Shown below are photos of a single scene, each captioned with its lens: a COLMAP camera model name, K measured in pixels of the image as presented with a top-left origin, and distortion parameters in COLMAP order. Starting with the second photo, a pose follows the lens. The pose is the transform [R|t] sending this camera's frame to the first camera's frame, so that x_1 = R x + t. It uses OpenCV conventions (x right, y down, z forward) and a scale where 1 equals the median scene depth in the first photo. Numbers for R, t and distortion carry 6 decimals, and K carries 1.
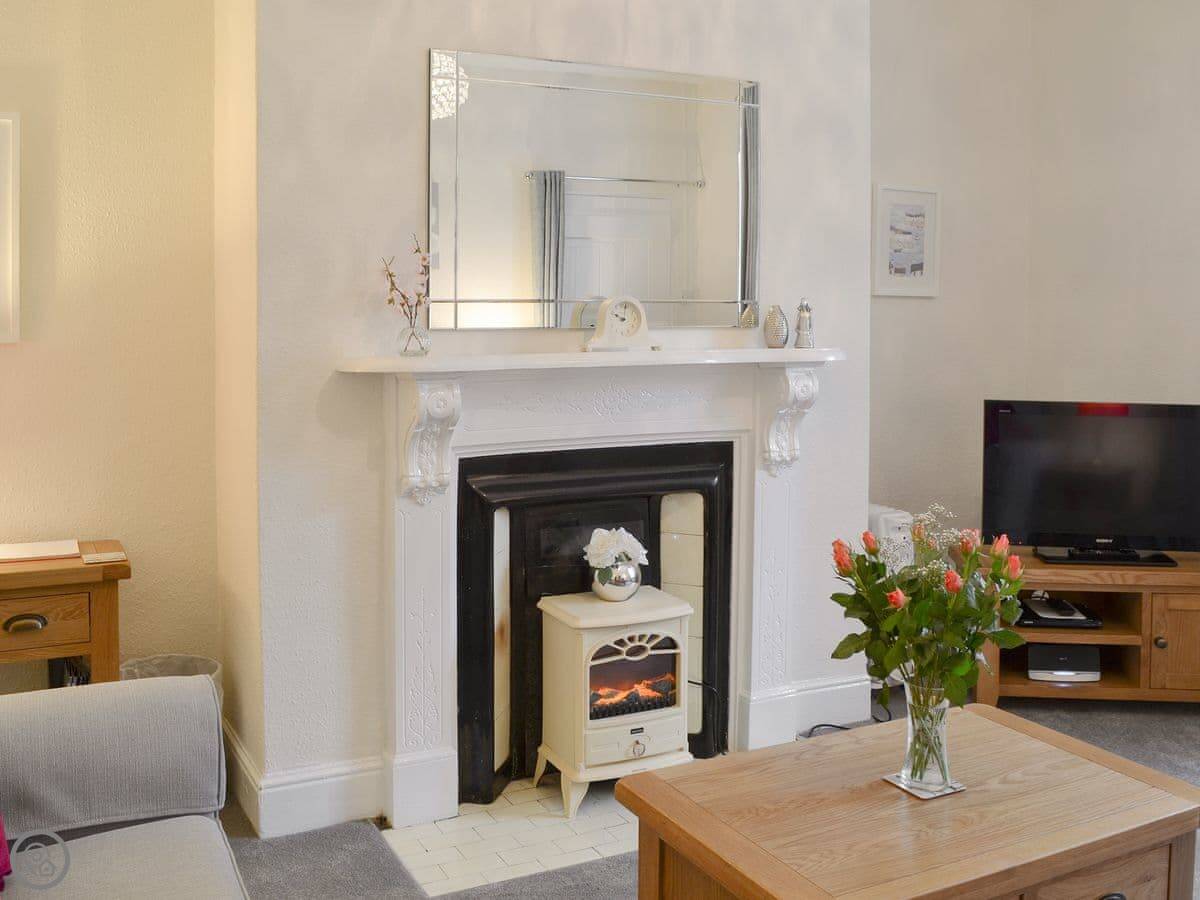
lens RADIAL K [[1102.4, 0, 602.4], [0, 1102.4, 425.2], [0, 0, 1]] dist [-0.090222, 0.004971]
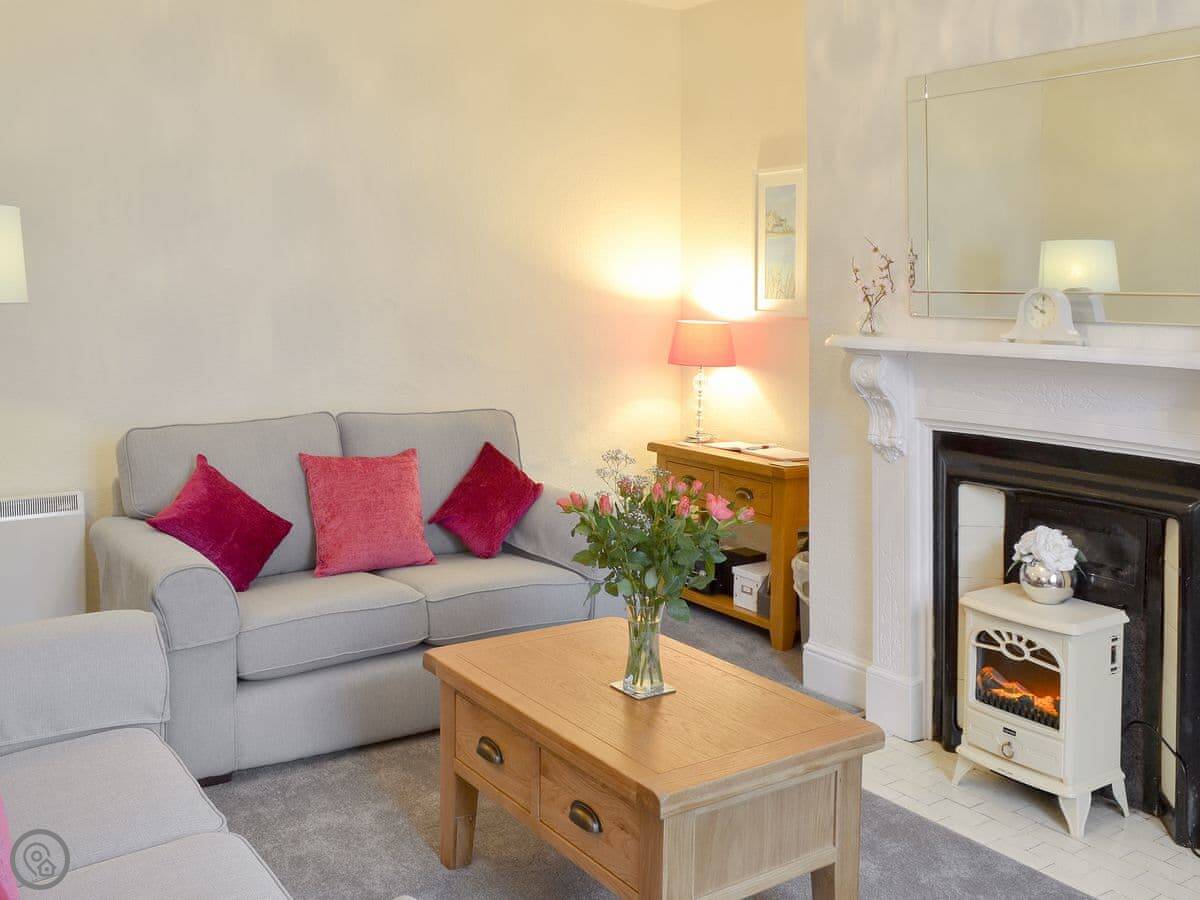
lens RADIAL K [[1177.5, 0, 600.0], [0, 1177.5, 450.0], [0, 0, 1]] dist [-0.109870, 0.006053]
pose [[0.117845, 0.131389, -0.984301, 0.985221], [-0.108838, 0.986946, 0.118712, -0.053398], [0.987050, 0.093140, 0.130607, 0.485792]]
